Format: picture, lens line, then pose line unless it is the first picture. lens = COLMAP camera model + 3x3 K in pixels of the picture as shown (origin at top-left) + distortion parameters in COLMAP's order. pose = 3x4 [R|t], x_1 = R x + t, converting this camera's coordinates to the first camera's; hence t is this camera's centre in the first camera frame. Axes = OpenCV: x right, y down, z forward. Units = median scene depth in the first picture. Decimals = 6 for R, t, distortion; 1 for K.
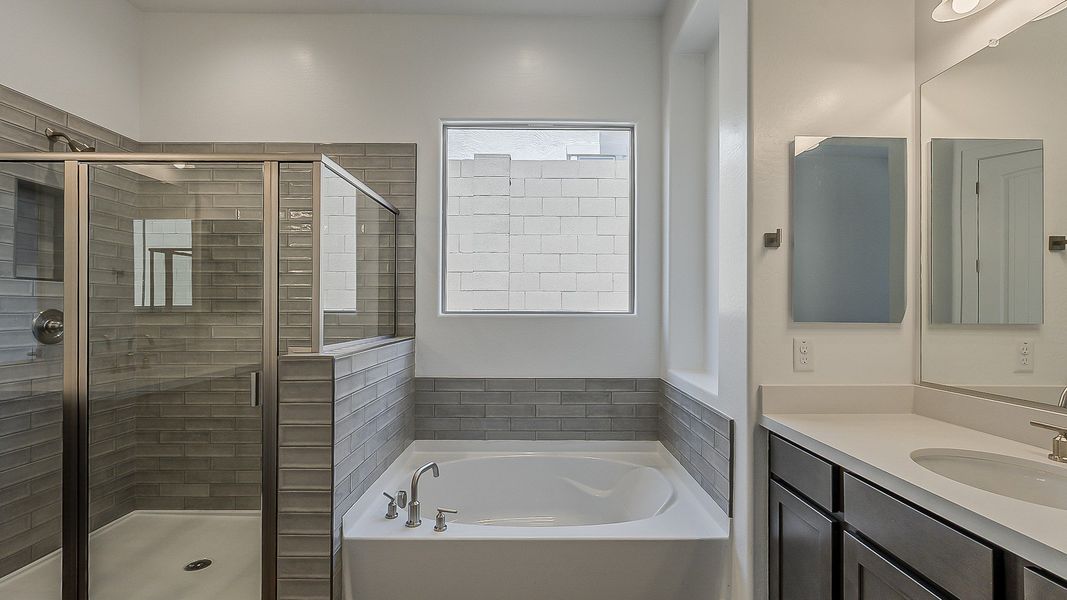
lens RADIAL K [[467.3, 0, 535.8], [0, 467.3, 306.2], [0, 0, 1]] dist [0.001809, 0.000396]
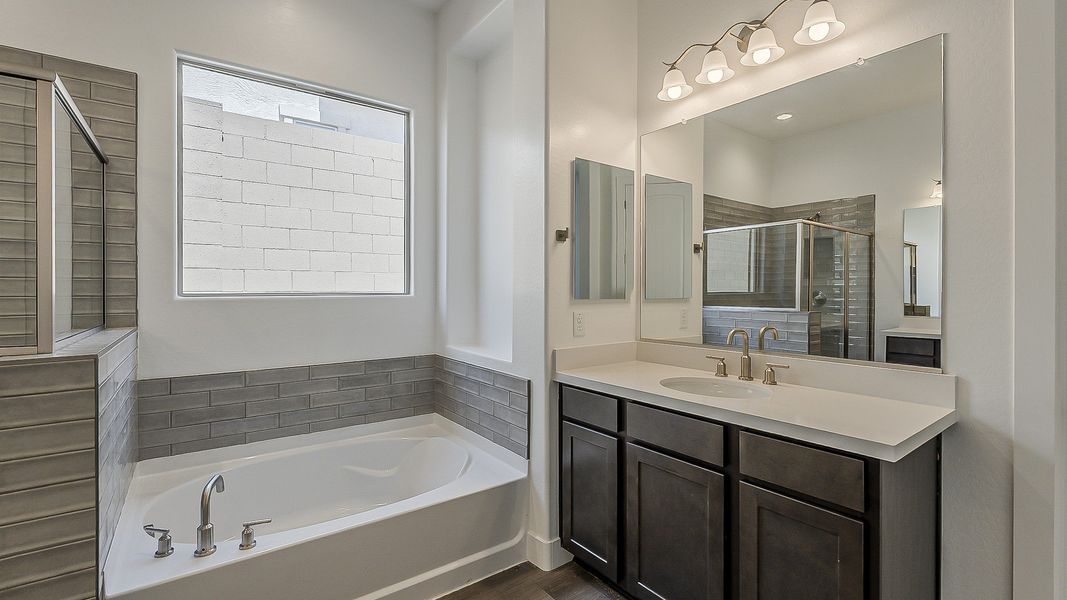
lens RADIAL K [[467.3, 0, 537.0], [0, 467.3, 293.6], [0, 0, 1]] dist [0.001809, 0.000396]
pose [[0.812657, -0.008234, 0.582684, -0.203218], [0.000074, 0.999902, 0.014027, -0.000095], [-0.582742, -0.011356, 0.812578, -0.003762]]
